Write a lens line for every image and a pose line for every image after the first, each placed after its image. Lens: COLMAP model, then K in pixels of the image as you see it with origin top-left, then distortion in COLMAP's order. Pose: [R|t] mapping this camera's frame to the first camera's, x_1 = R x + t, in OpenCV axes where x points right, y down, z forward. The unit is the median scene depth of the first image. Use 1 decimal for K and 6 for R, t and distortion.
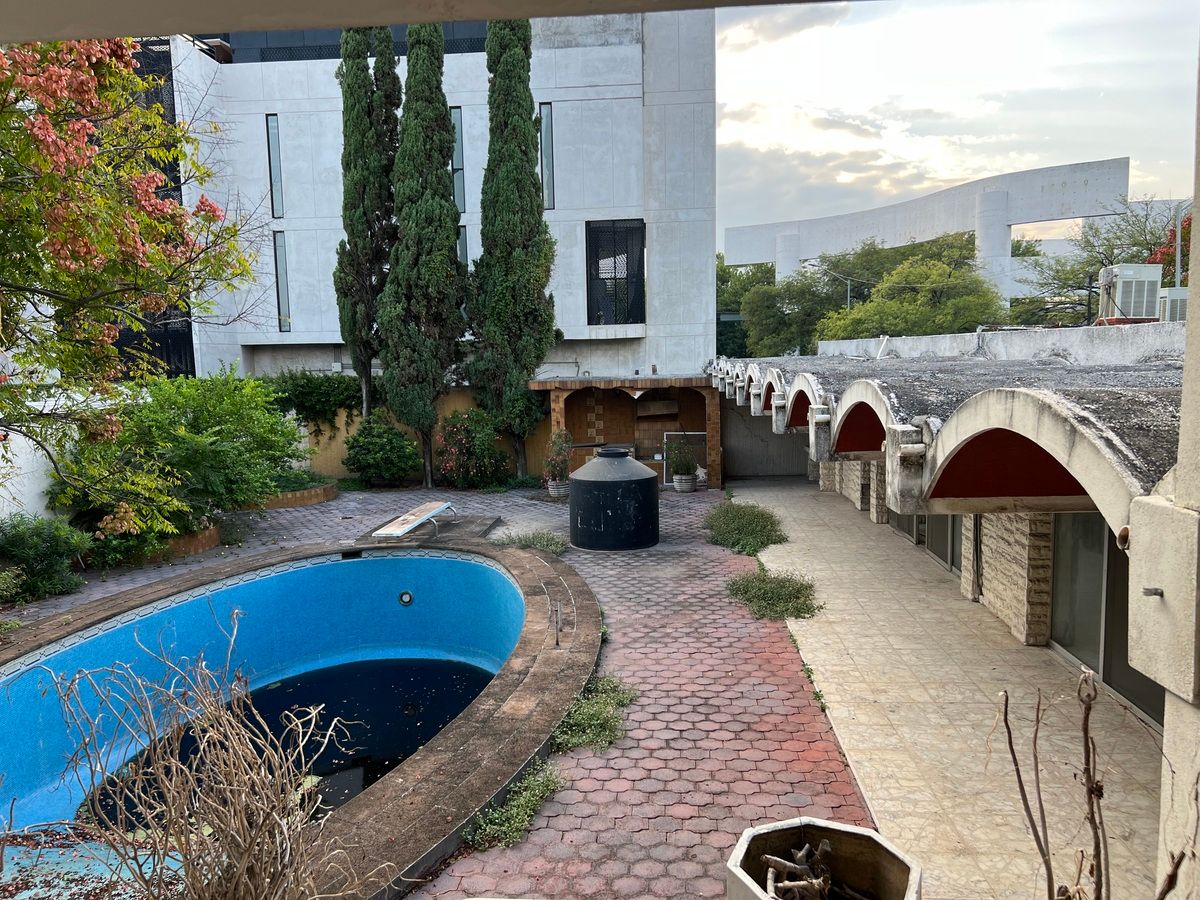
lens RADIAL K [[912.0, 0, 599.4], [0, 912.0, 450.2], [0, 0, 1]] dist [0.026277, -0.014532]
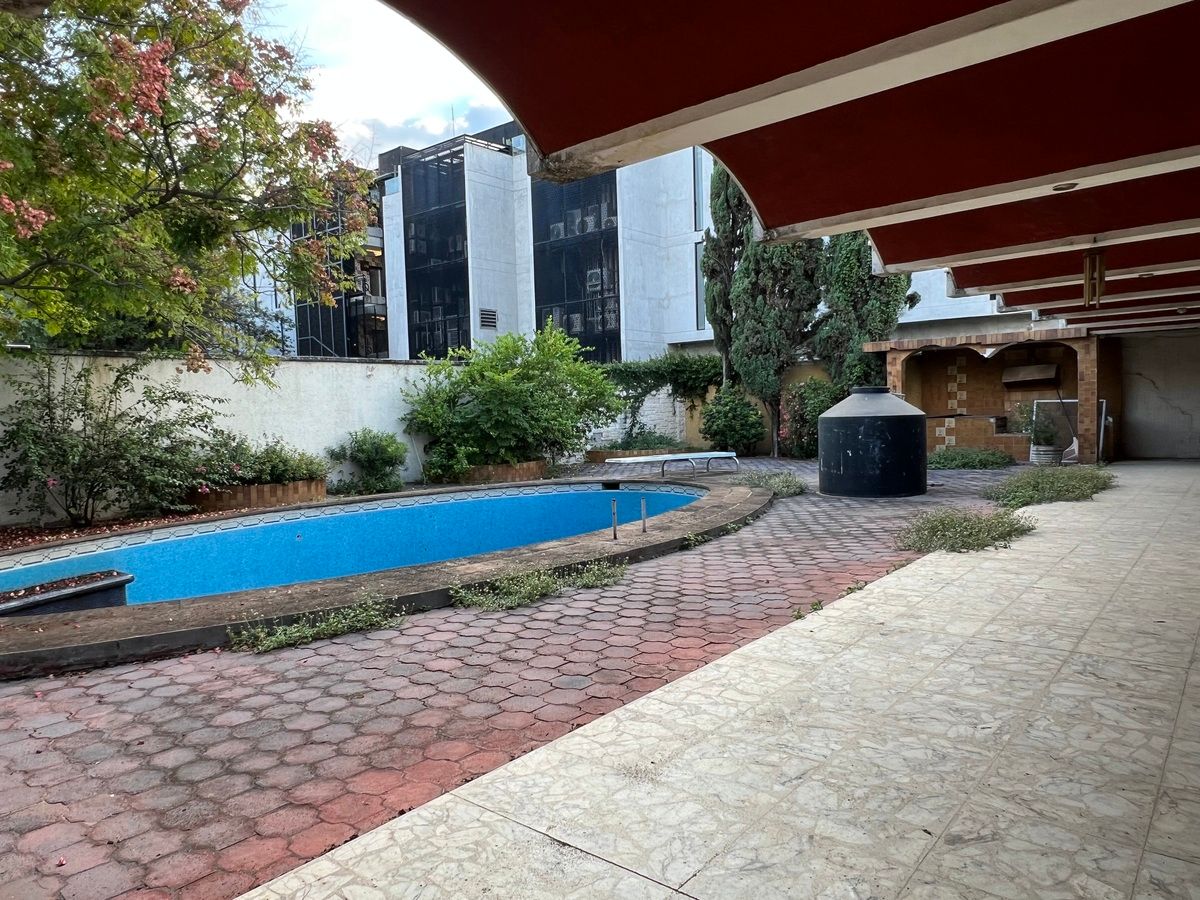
lens RADIAL K [[809.0, 0, 602.9], [0, 809.0, 450.4], [0, 0, 1]] dist [0.006184, -0.005380]
pose [[0.813028, 0.024847, -0.581695, 0.196083], [-0.049832, 0.998393, -0.027003, 0.071942], [0.580089, 0.050941, 0.812959, 0.163327]]
